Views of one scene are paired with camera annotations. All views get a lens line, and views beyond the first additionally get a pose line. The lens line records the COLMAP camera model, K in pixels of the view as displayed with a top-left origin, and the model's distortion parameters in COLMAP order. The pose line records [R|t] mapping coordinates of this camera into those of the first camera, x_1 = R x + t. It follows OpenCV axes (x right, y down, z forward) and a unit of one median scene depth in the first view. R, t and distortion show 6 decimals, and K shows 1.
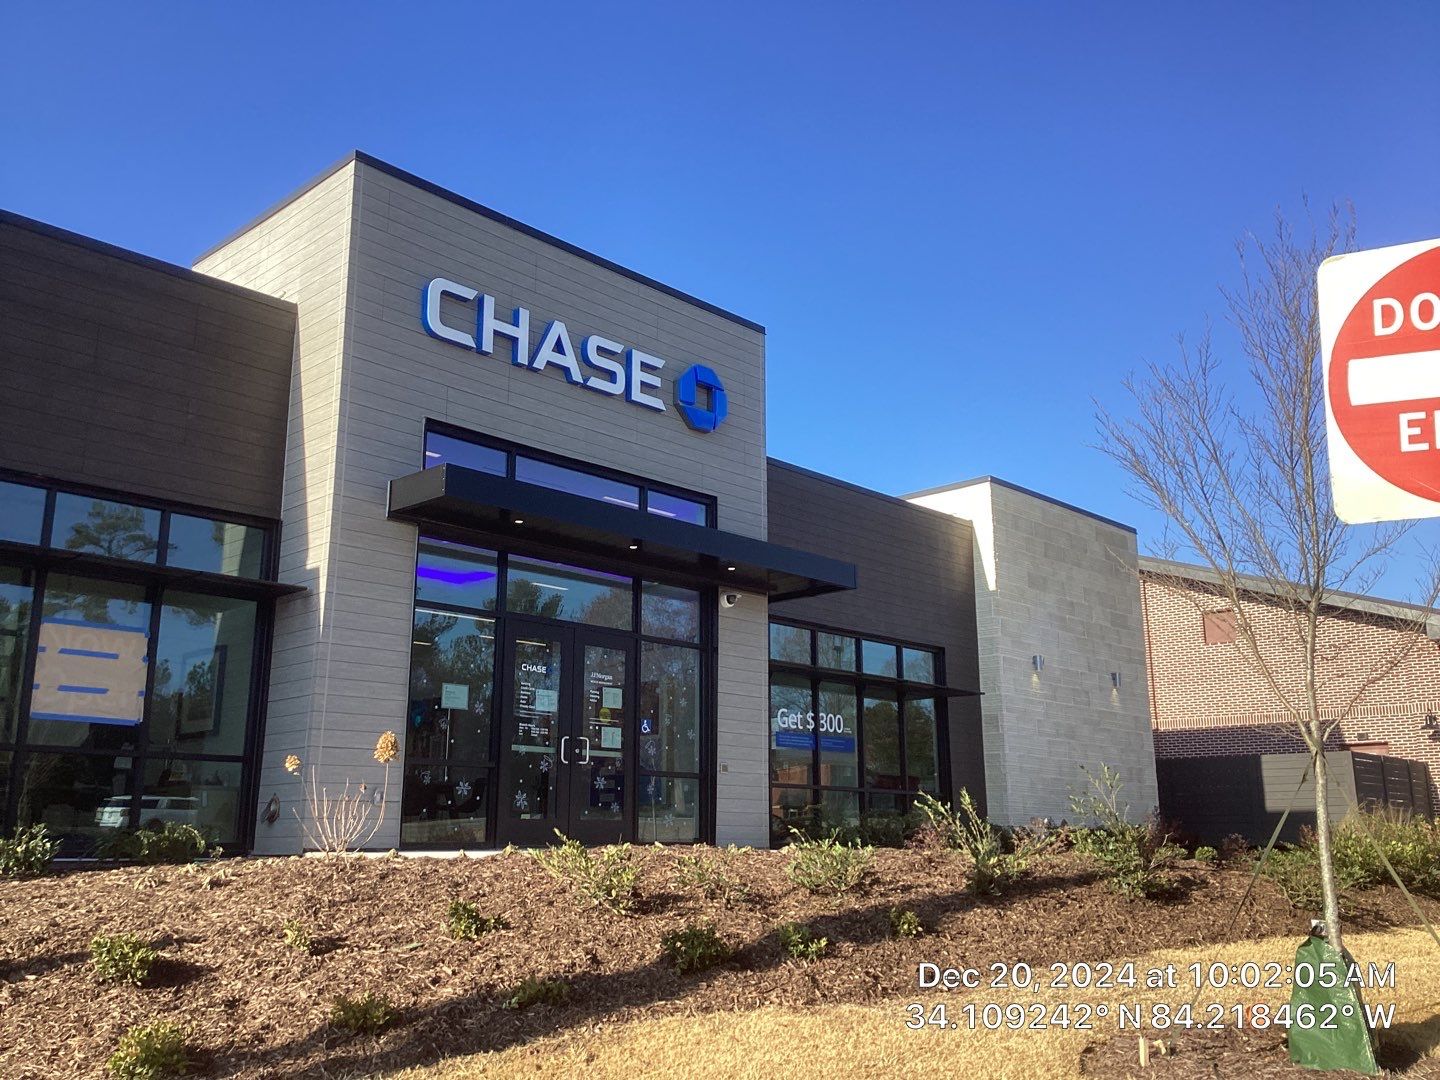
lens RADIAL K [[1303.9, 0, 692.8], [0, 1303.9, 538.4], [0, 0, 1]] dist [0.113746, -0.182648]
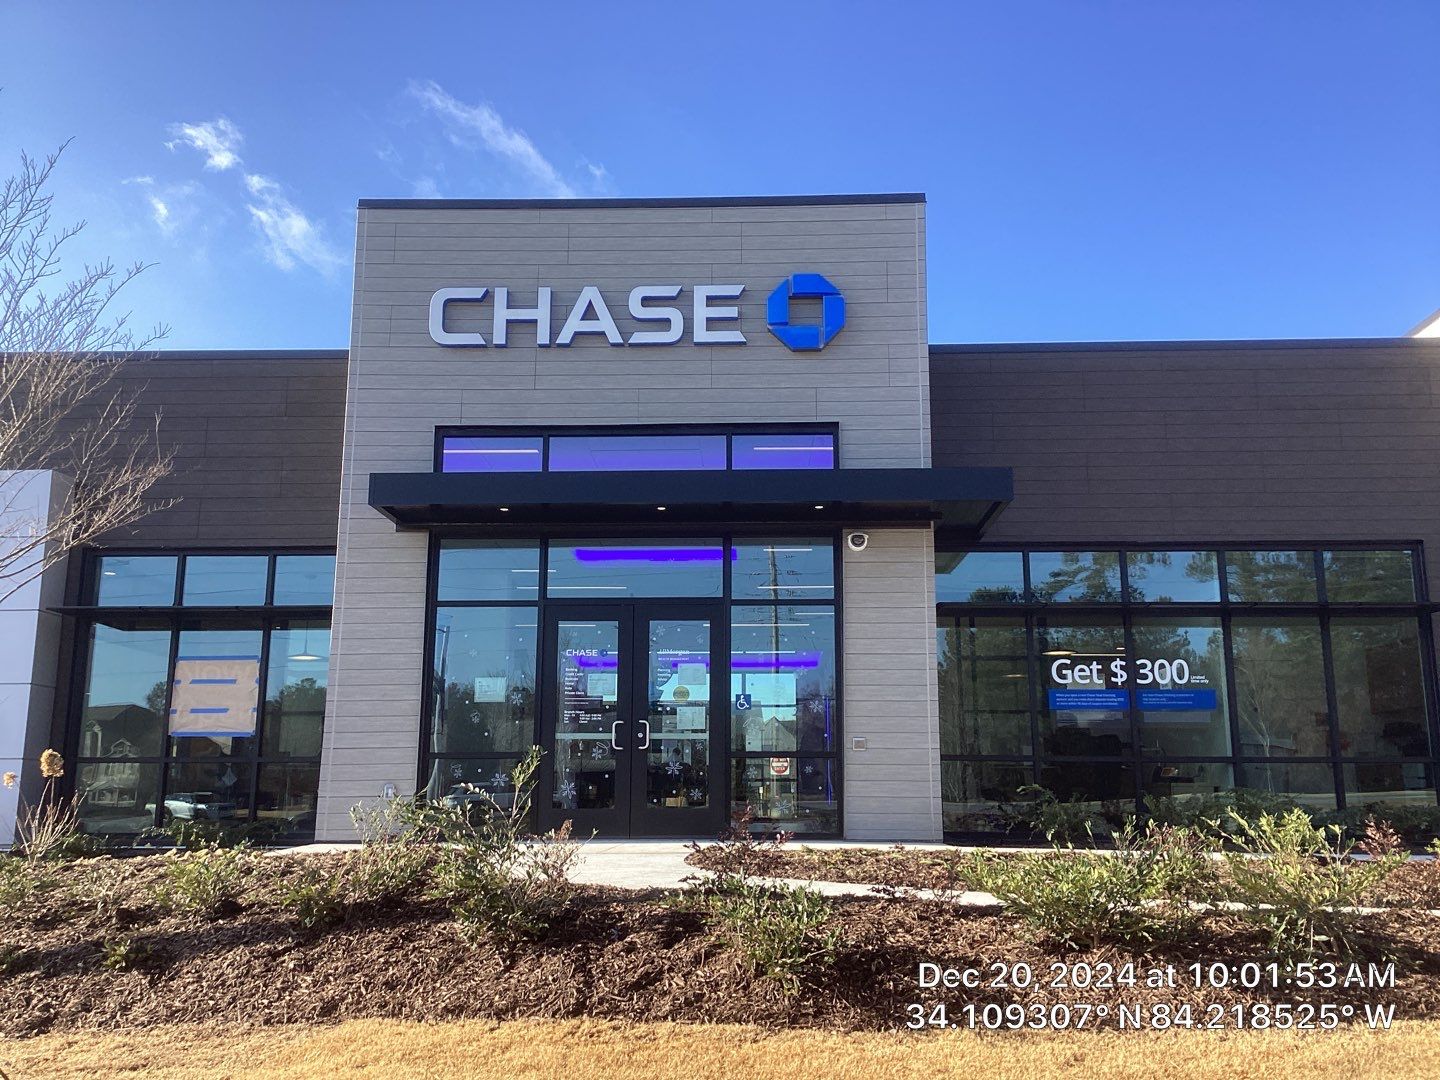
lens RADIAL K [[1303.9, 0, 692.8], [0, 1303.9, 538.4], [0, 0, 1]] dist [0.113746, -0.182648]
pose [[0.675683, -0.148653, -0.722049, 0.610796], [0.171304, 0.984308, -0.042342, 0.067702], [0.717013, -0.095080, 0.690545, 0.383154]]
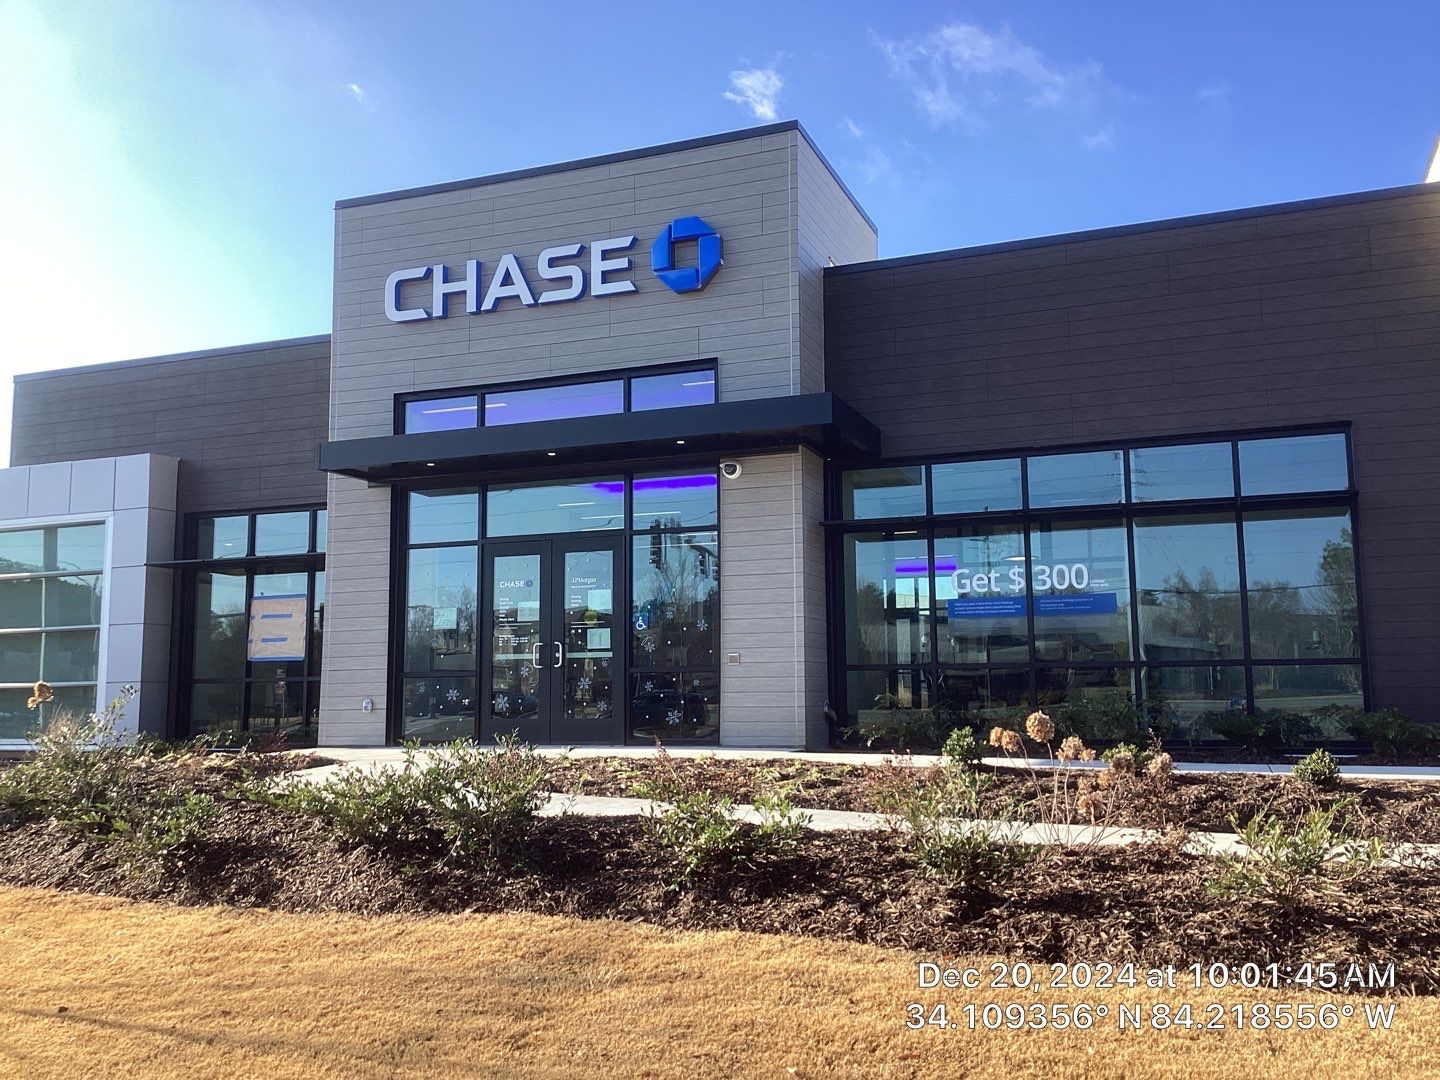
lens RADIAL K [[1265.3, 0, 697.1], [0, 1265.3, 545.3], [0, 0, 1]] dist [0.114146, 0.004473]
pose [[0.387027, -0.116817, -0.914639, 0.873577], [0.223060, 0.974341, -0.030055, 0.127991], [0.894681, -0.192387, 0.403153, 0.682765]]
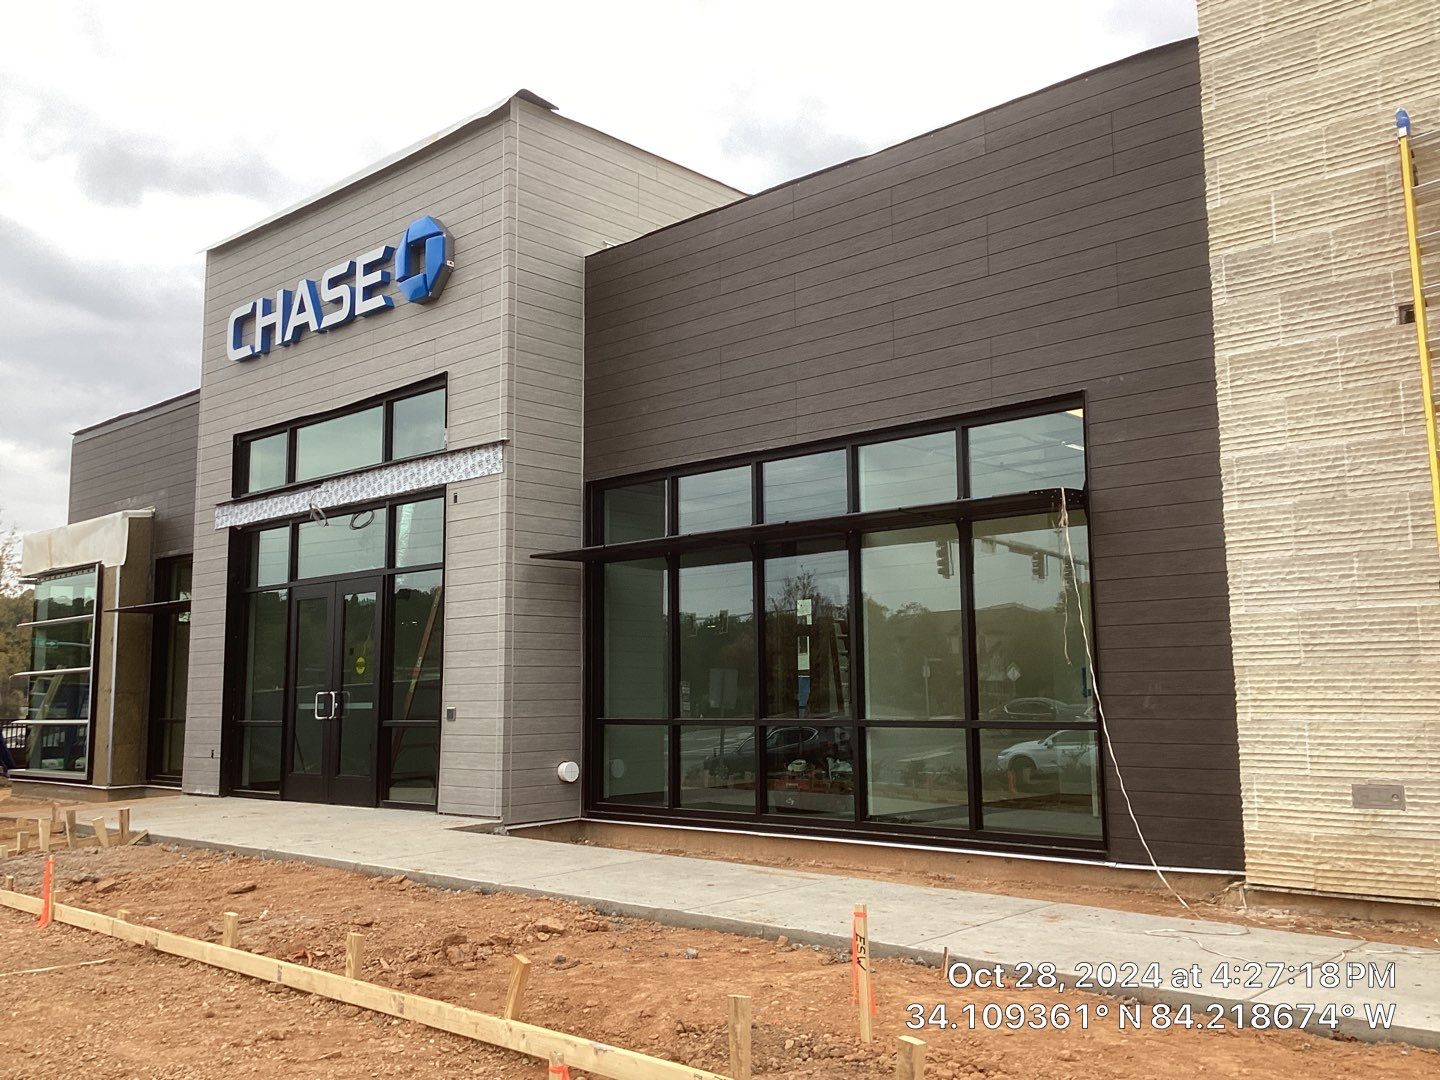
lens RADIAL K [[1303.9, 0, 692.8], [0, 1303.9, 538.4], [0, 0, 1]] dist [0.113746, -0.182648]
pose [[0.019645, -0.121919, -0.992346, 0.883415], [0.245306, 0.962787, -0.113431, 0.212445], [0.969247, -0.241200, 0.048822, 1.199949]]
